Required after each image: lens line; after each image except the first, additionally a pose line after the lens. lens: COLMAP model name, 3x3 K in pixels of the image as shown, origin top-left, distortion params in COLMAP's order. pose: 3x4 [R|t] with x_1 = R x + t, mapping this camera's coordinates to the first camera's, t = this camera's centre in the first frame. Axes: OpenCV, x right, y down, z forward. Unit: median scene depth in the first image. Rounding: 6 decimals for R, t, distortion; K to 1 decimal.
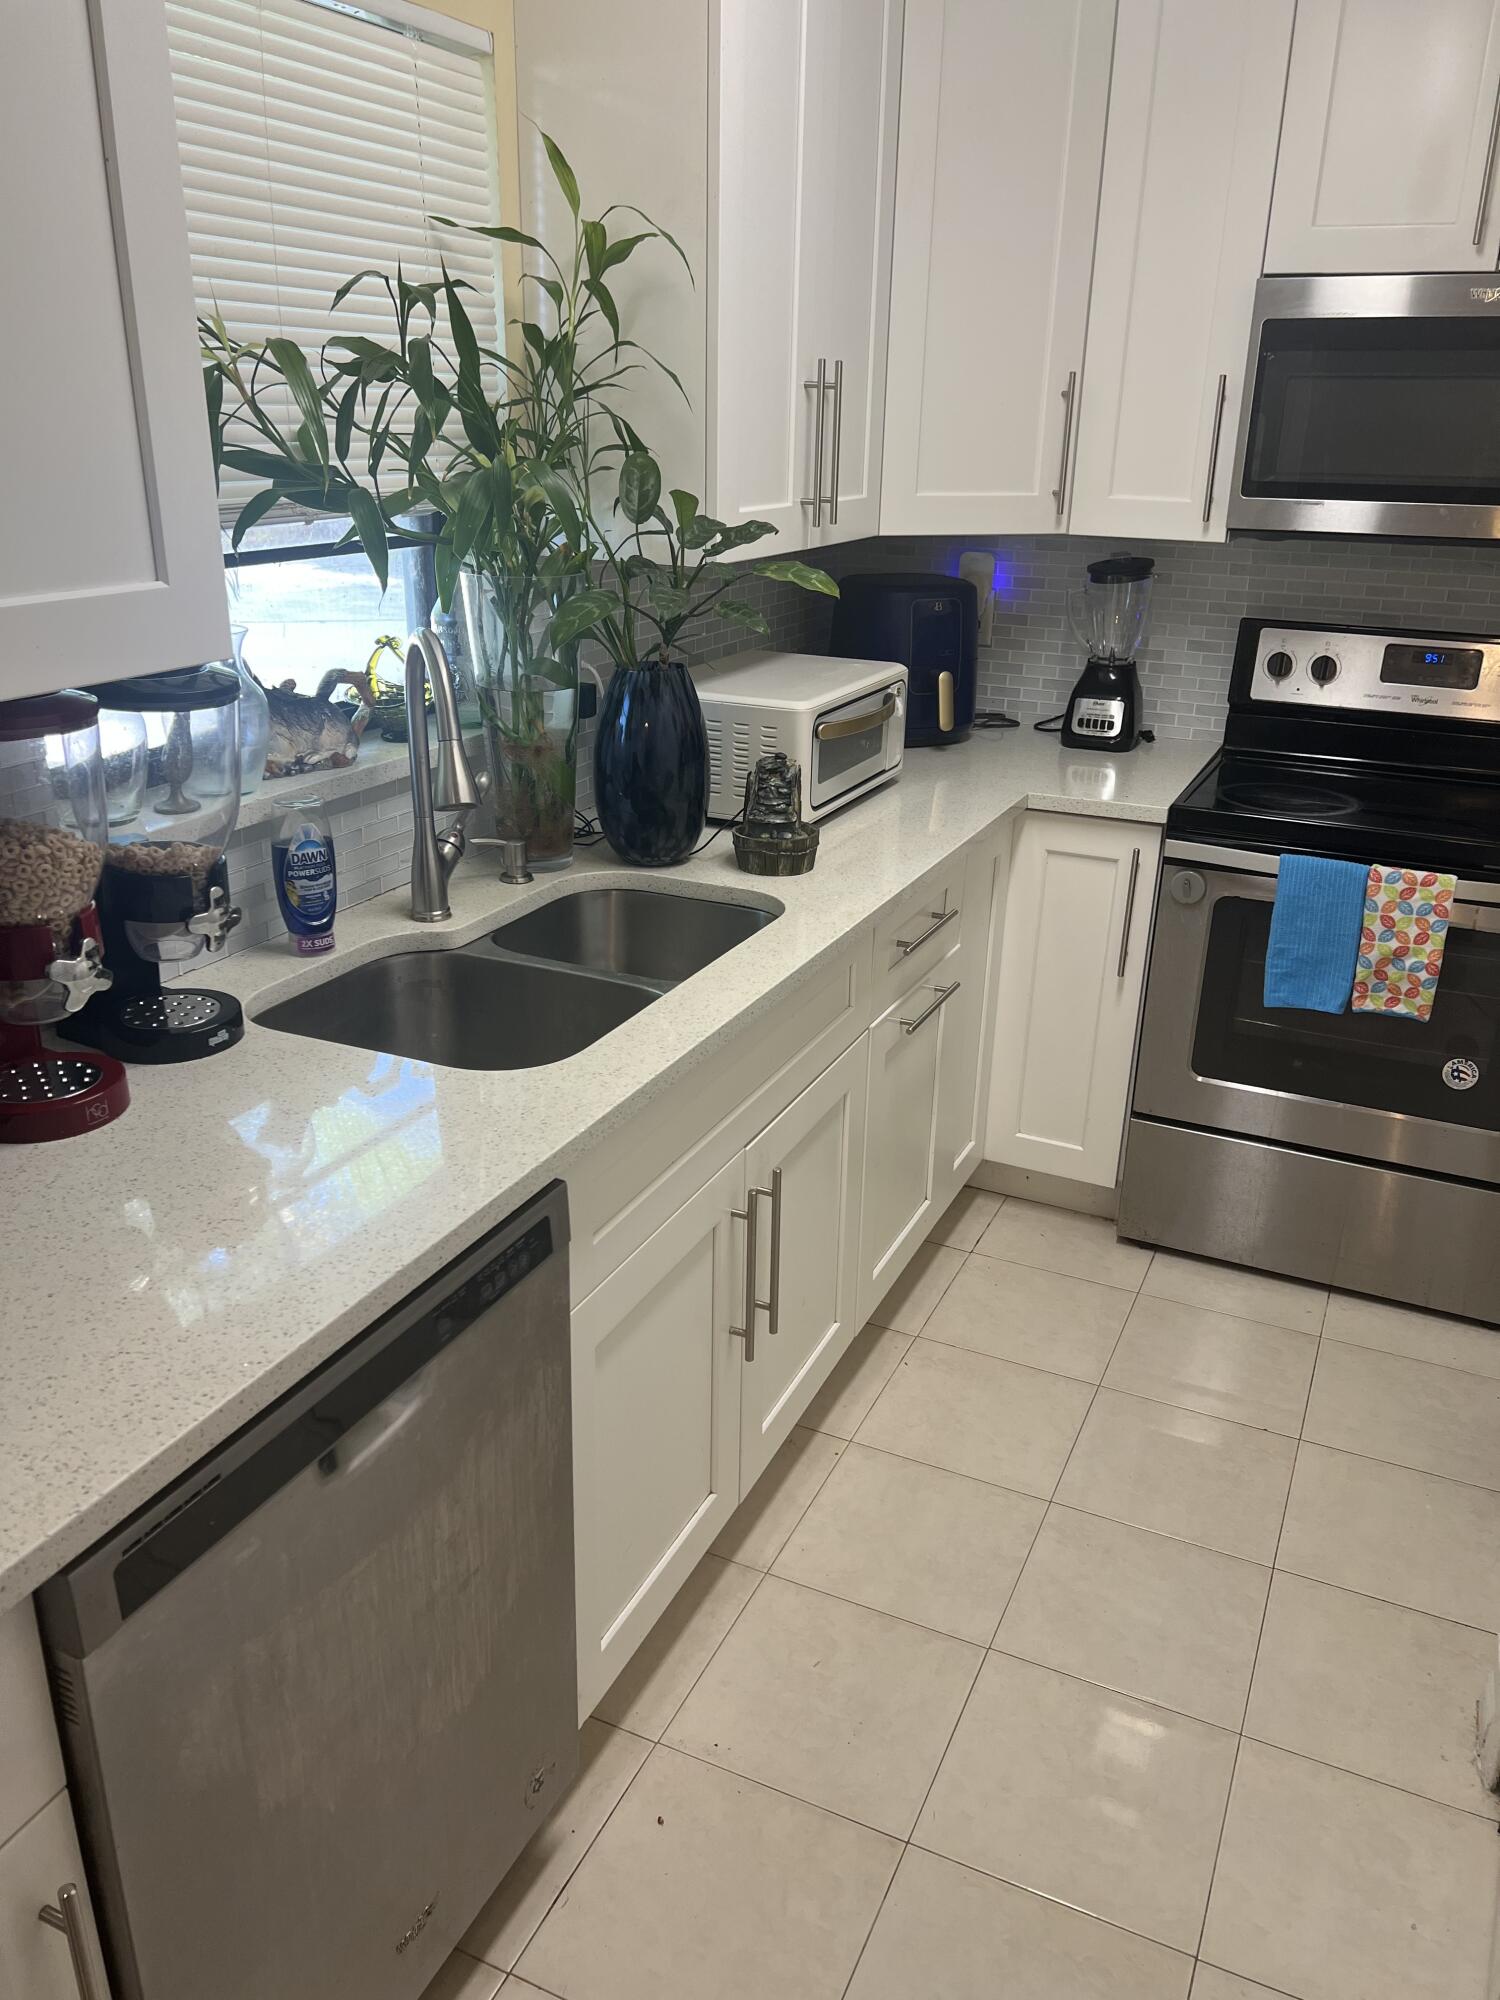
lens RADIAL K [[1527.0, 0, 750.0], [0, 1527.0, 1000.0], [0, 0, 1]] dist [0.078941, -0.097566]
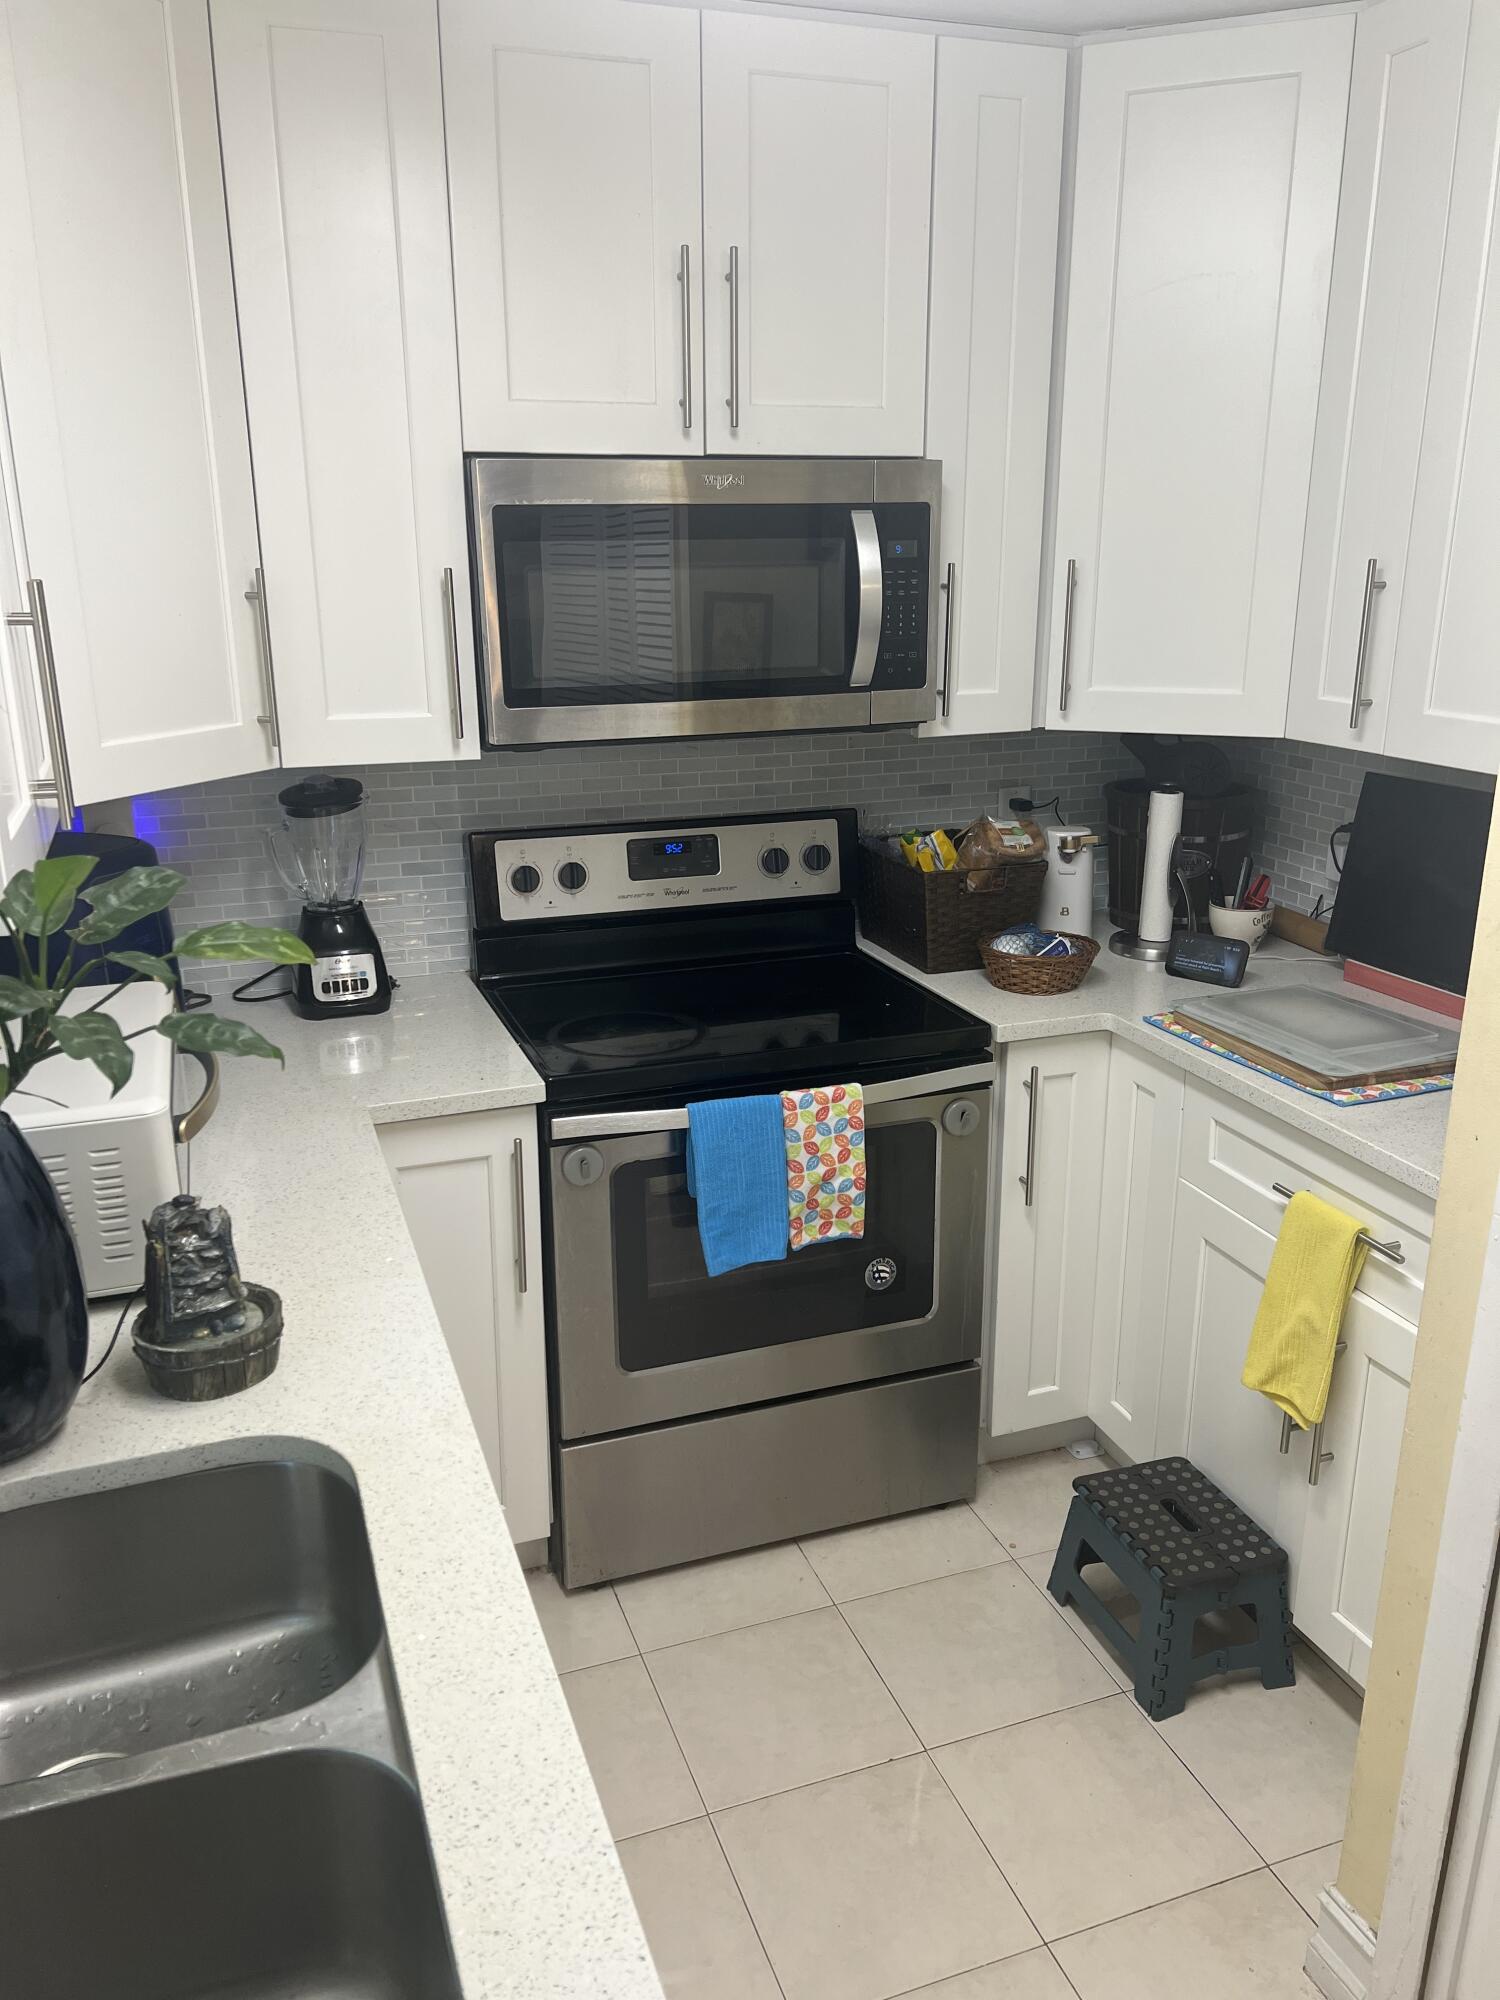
lens RADIAL K [[1527.0, 0, 750.0], [0, 1527.0, 1000.0], [0, 0, 1]] dist [0.078941, -0.097566]
pose [[0.712886, -0.229287, 0.662737, -0.187394], [0.275355, 0.960662, 0.036168, -0.173304], [-0.644959, 0.156705, 0.747978, 0.324601]]
